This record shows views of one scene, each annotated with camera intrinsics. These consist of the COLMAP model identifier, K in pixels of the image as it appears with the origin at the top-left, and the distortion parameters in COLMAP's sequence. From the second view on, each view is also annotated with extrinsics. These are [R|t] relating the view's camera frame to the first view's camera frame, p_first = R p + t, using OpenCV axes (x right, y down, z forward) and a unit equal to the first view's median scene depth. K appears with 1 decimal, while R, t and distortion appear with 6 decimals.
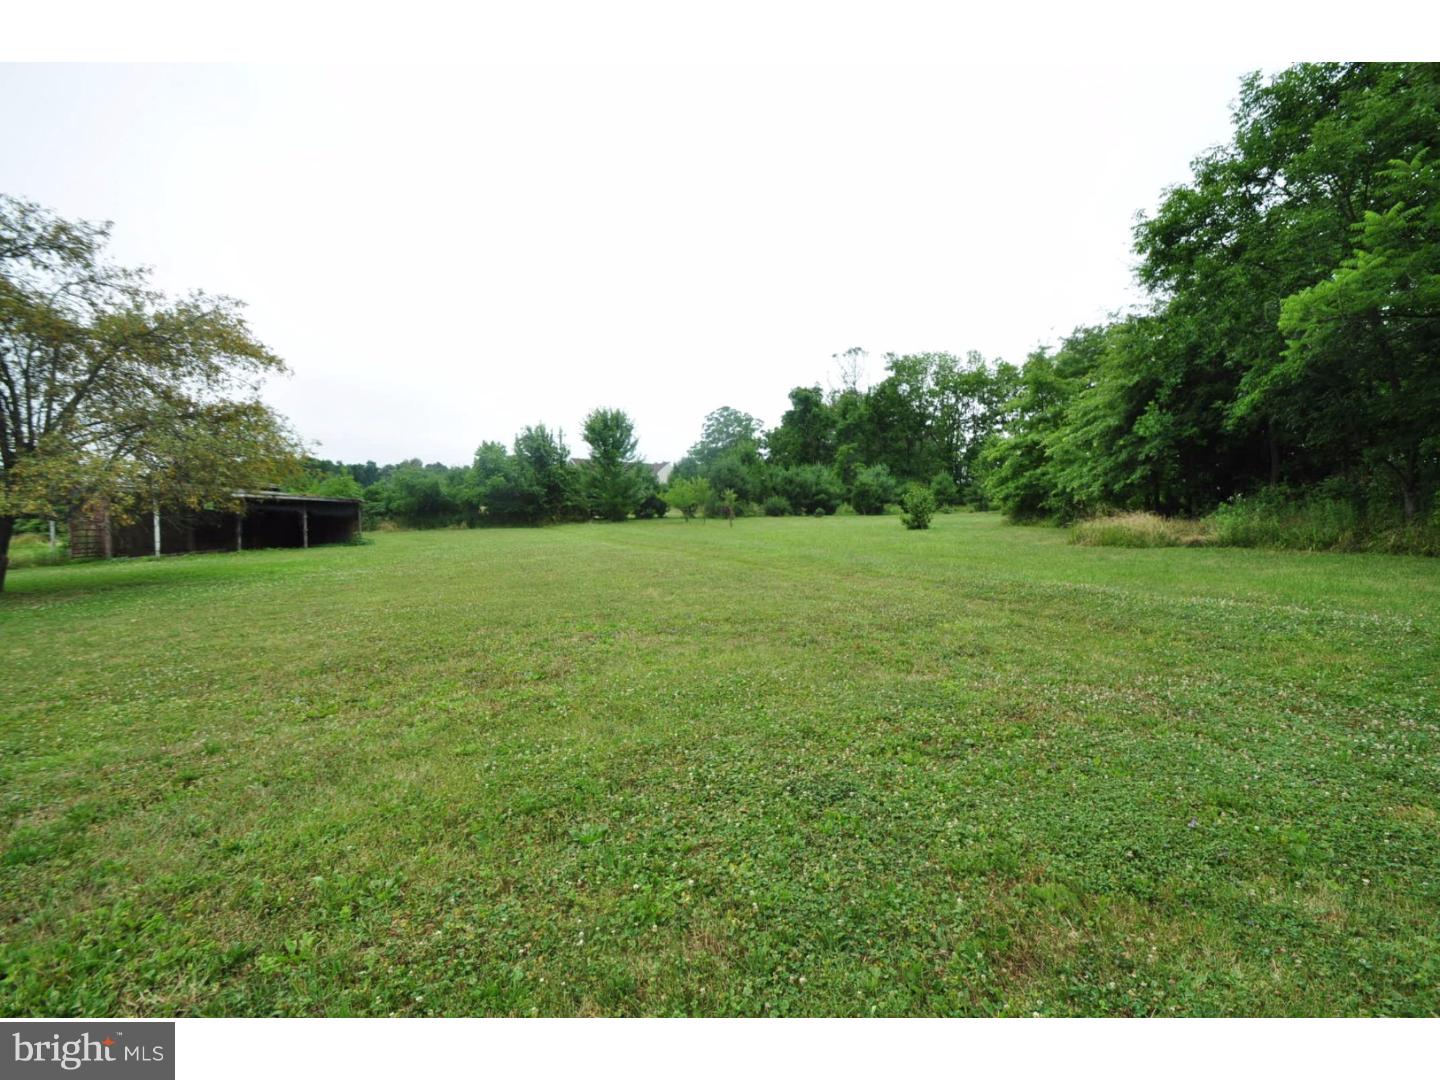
lens RADIAL K [[630.2, 0, 717.9], [0, 630.2, 535.3], [0, 0, 1]] dist [-0.001864, -0.002179]
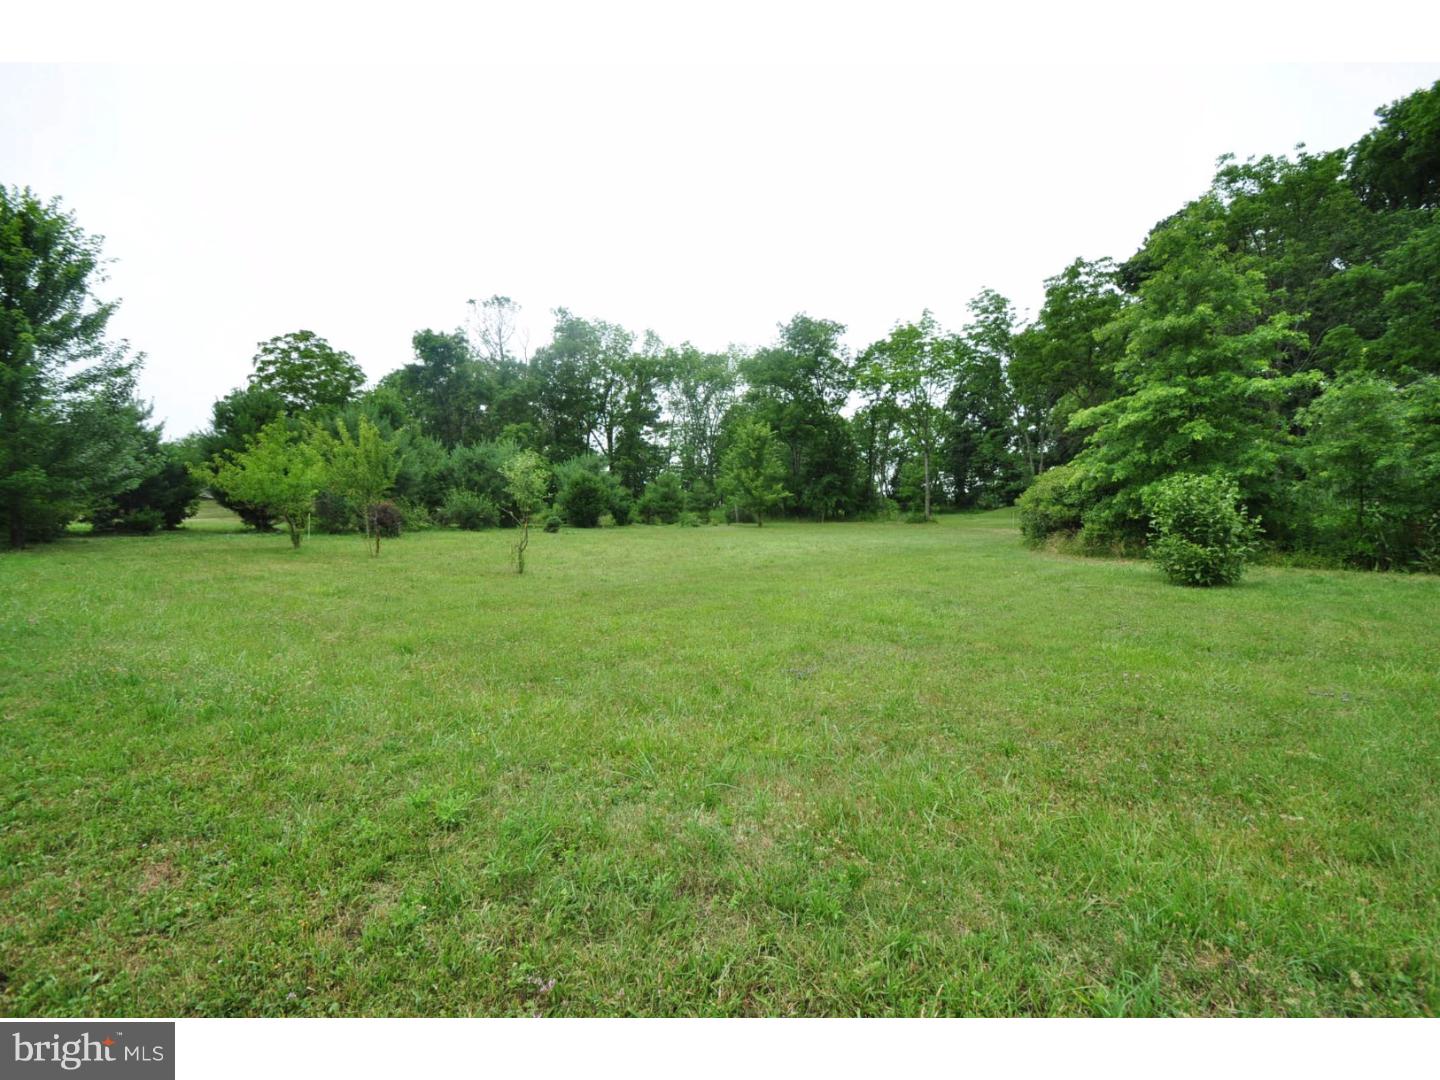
lens RADIAL K [[630.2, 0, 718.4], [0, 630.2, 543.2], [0, 0, 1]] dist [-0.001864, -0.002179]
pose [[0.780597, -0.001560, 0.625032, -0.049730], [0.001539, 0.999999, 0.000574, -0.013624], [-0.625032, 0.000514, 0.780599, 0.315816]]
